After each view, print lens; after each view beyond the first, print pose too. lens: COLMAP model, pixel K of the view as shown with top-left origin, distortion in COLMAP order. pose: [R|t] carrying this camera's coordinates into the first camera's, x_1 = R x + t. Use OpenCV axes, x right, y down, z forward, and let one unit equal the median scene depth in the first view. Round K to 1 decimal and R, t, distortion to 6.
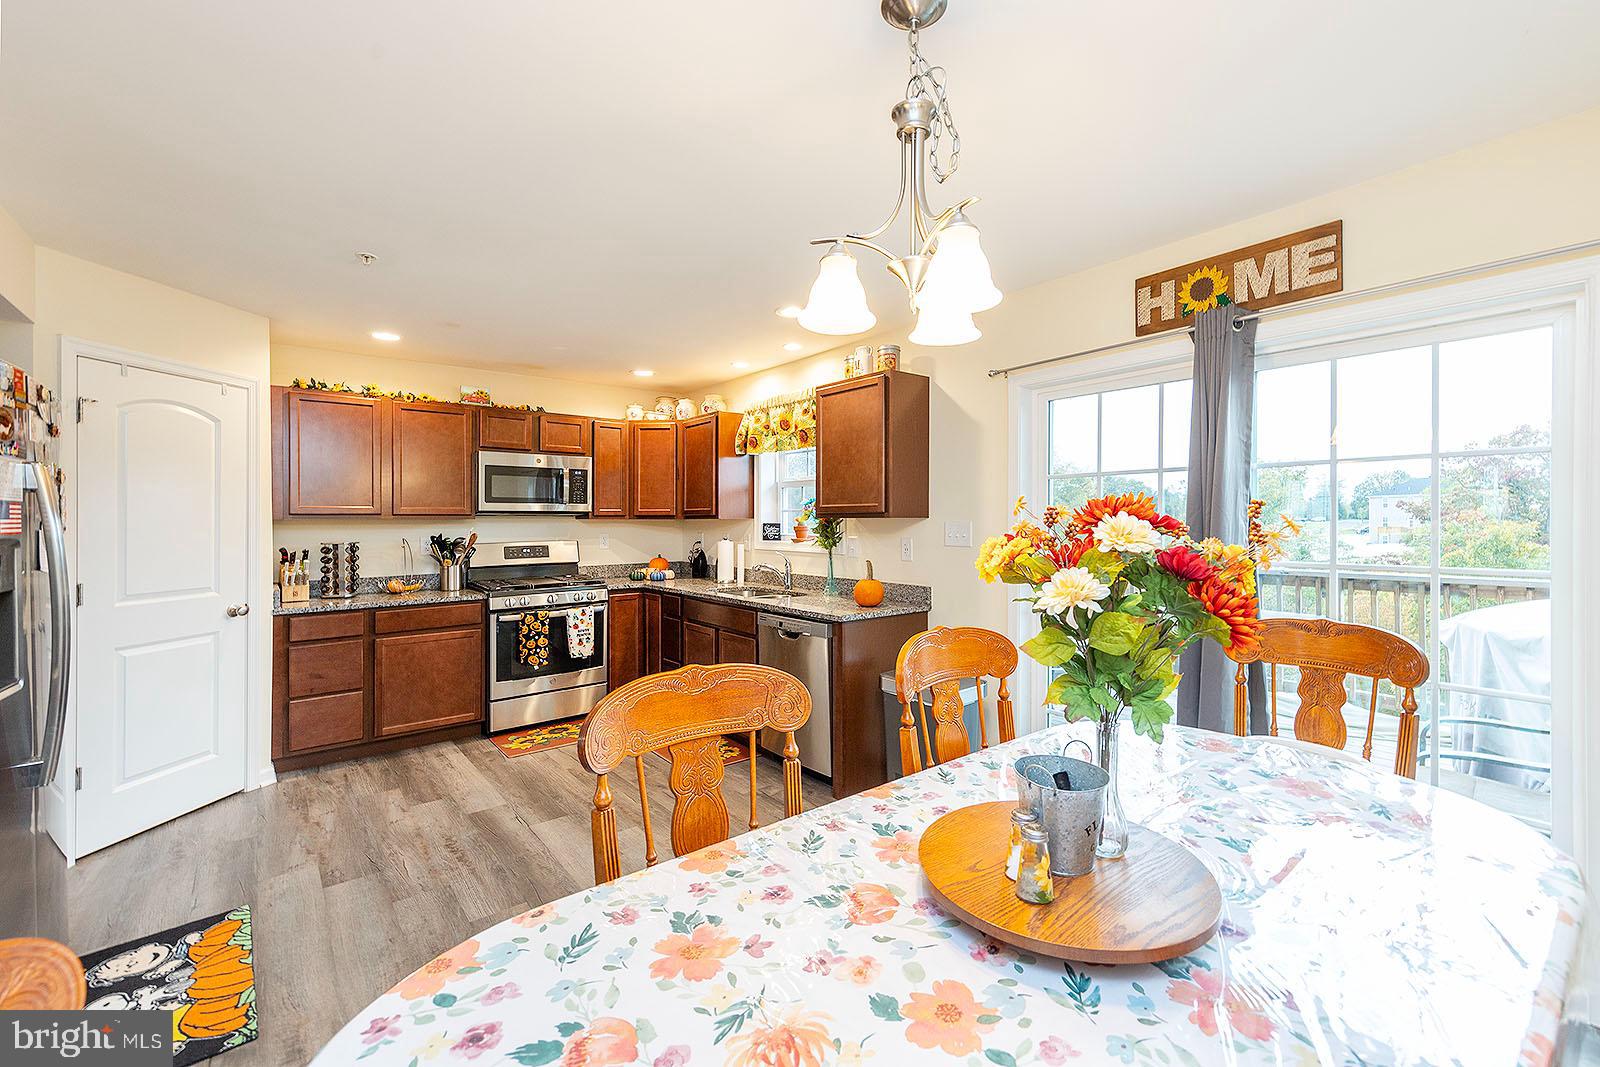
lens RADIAL K [[682.0, 0, 820.6], [0, 682.0, 518.5], [0, 0, 1]] dist [0.010862, -0.004372]
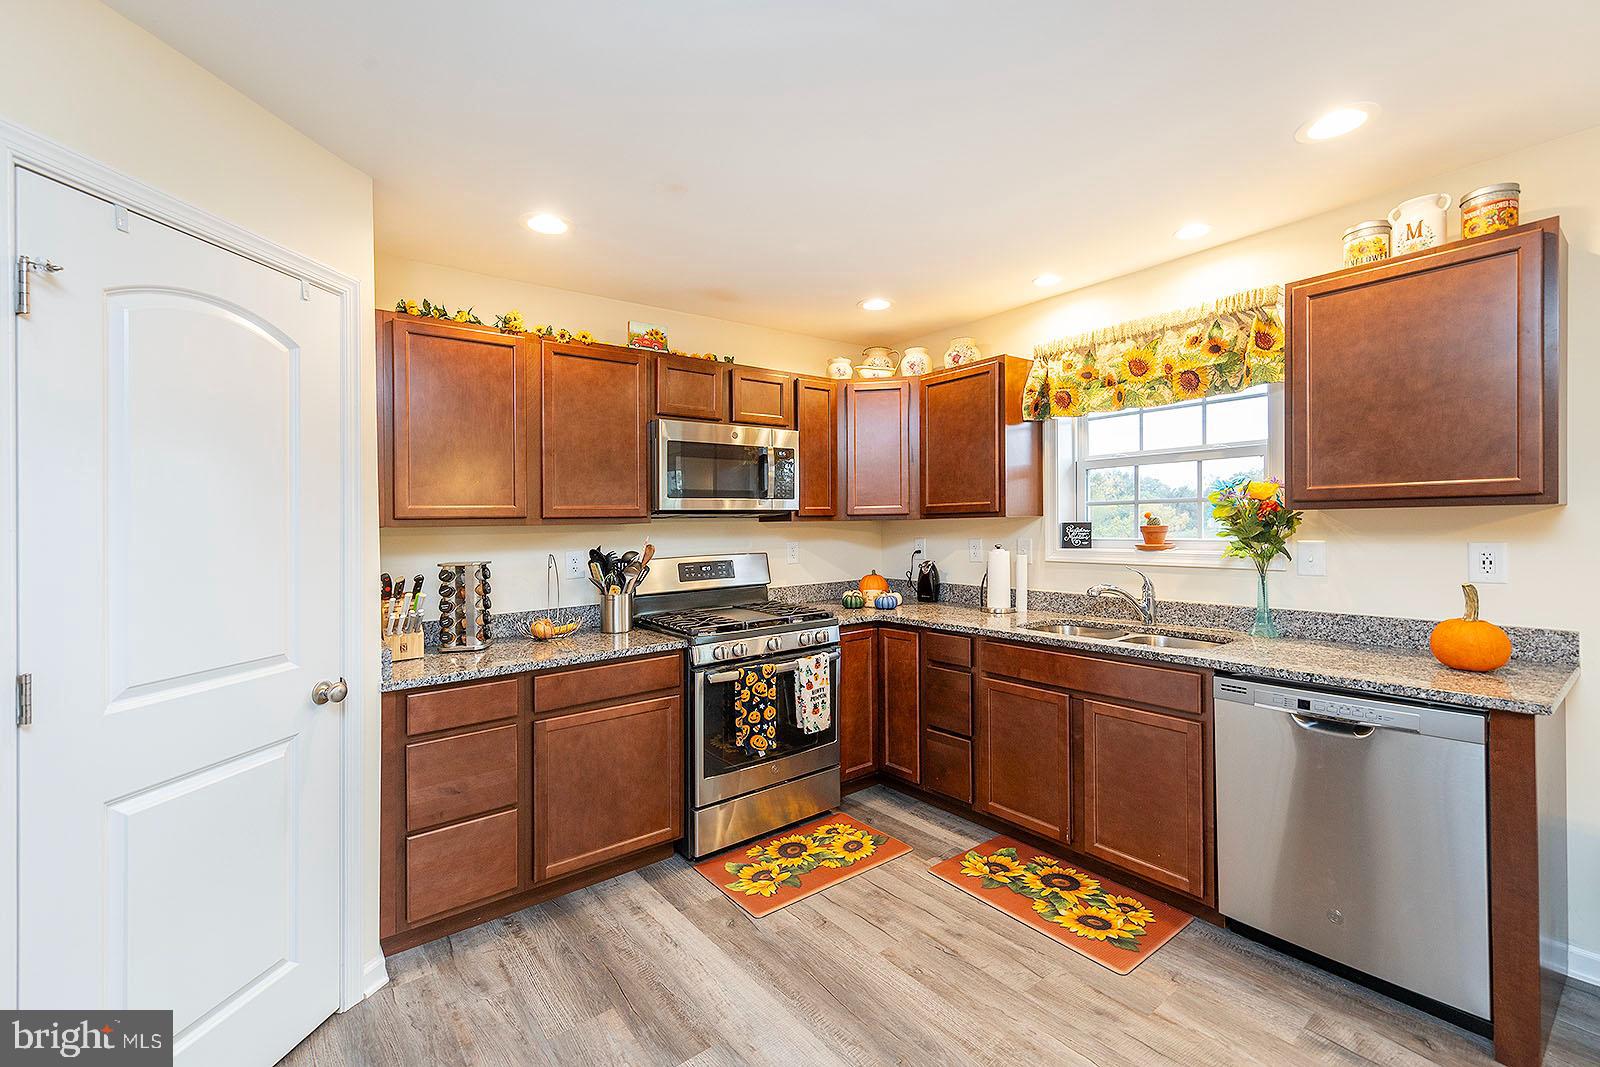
lens RADIAL K [[682.0, 0, 801.5], [0, 682.0, 514.4], [0, 0, 1]] dist [0.010862, -0.004372]
pose [[0.999465, -0.016097, -0.028455, -0.360849], [0.015737, 0.999794, -0.012852, 0.003689], [0.028656, 0.012398, 0.999512, 0.364829]]
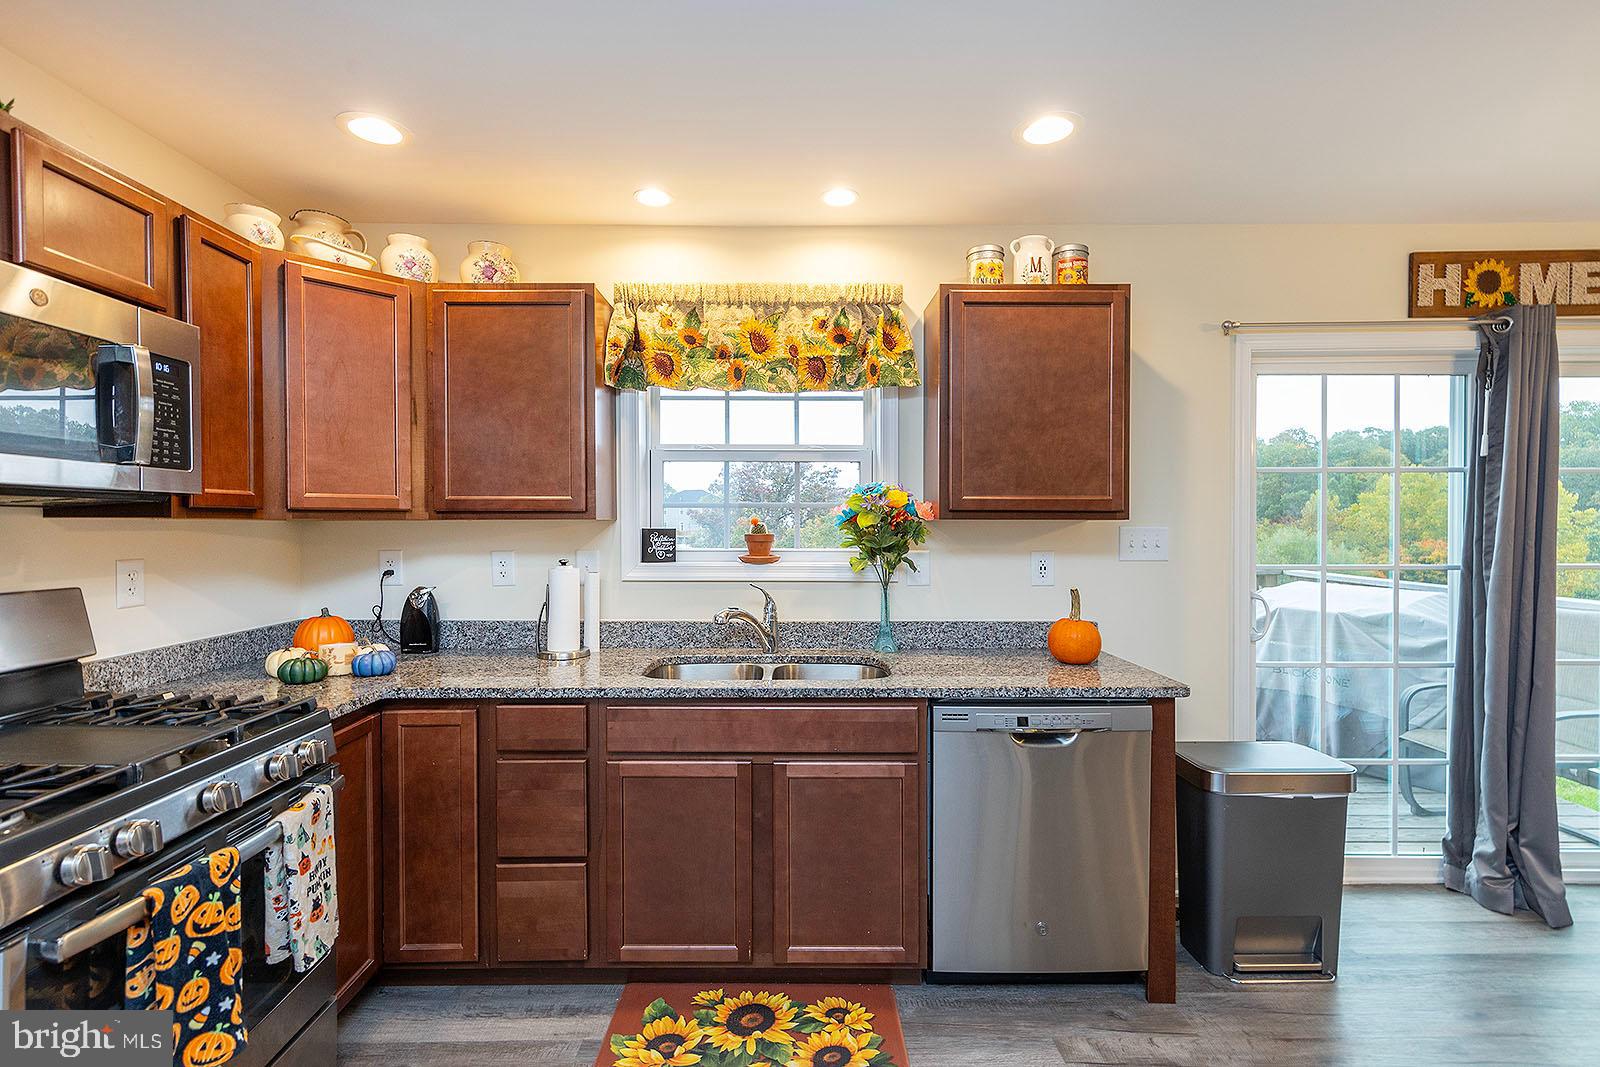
lens RADIAL K [[737.6, 0, 775.0], [0, 737.6, 532.0], [0, 0, 1]] dist [0.008513, -0.001175]
pose [[0.625480, -0.006335, 0.780215, -0.508140], [-0.003432, 0.999935, 0.010871, 0.003234], [-0.780233, -0.009477, 0.625418, 0.654110]]
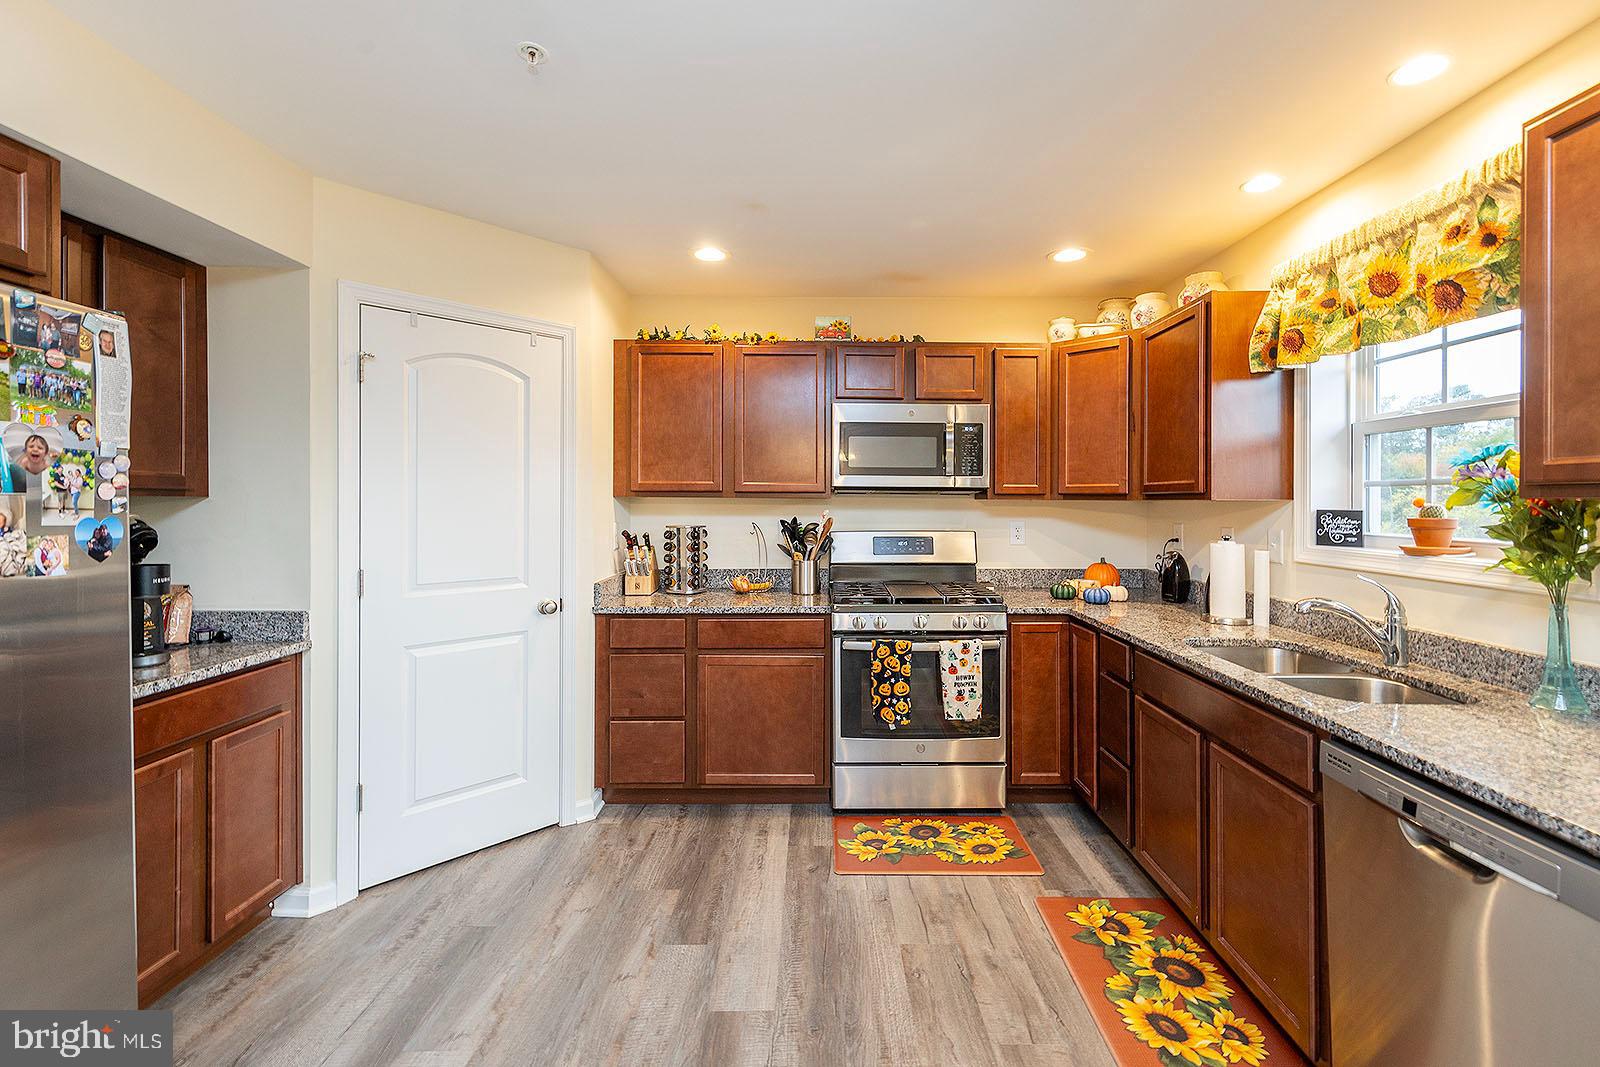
lens RADIAL K [[682.0, 0, 826.2], [0, 682.0, 494.0], [0, 0, 1]] dist [0.010862, -0.004372]
pose [[0.782071, -0.000373, -0.623189, -0.060149], [-0.006528, 0.999940, -0.008792, 0.002595], [0.623155, 0.010944, 0.782021, 0.453653]]
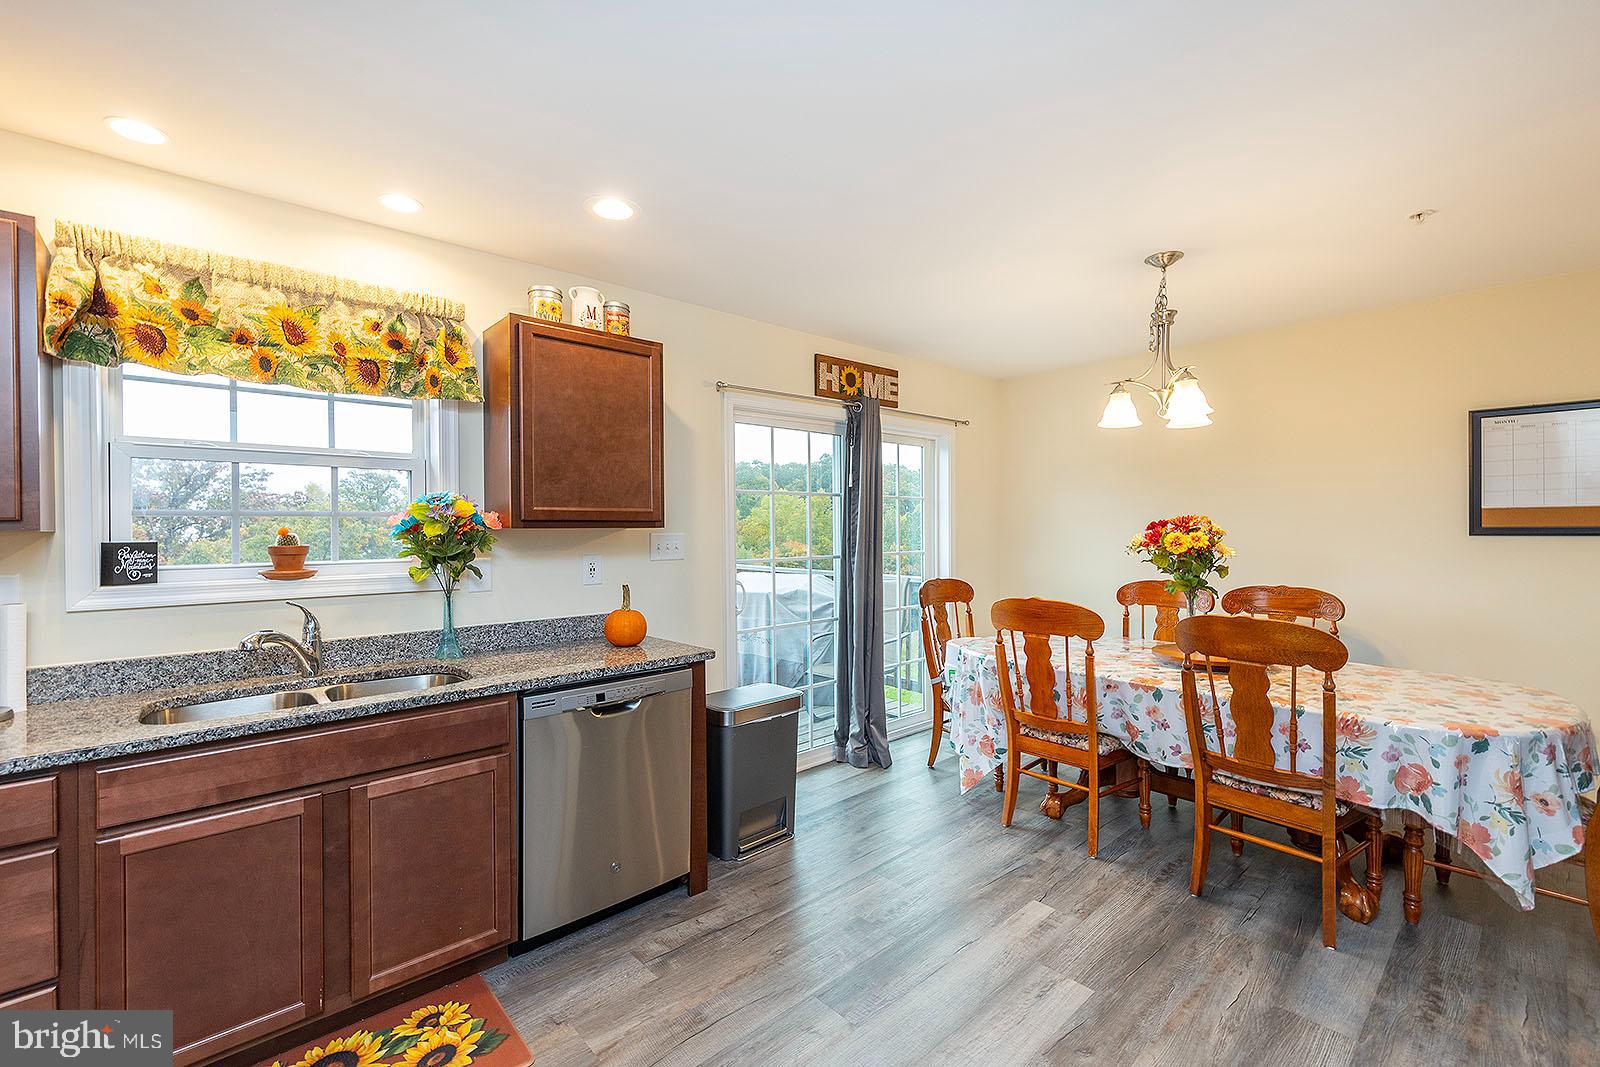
lens RADIAL K [[682.0, 0, 797.5], [0, 682.0, 532.7], [0, 0, 1]] dist [0.010862, -0.004372]
pose [[-0.052083, -0.001297, 0.998642, -0.566499], [0.007873, 0.999968, 0.001709, 0.003837], [-0.998612, 0.007952, -0.052071, 0.699515]]
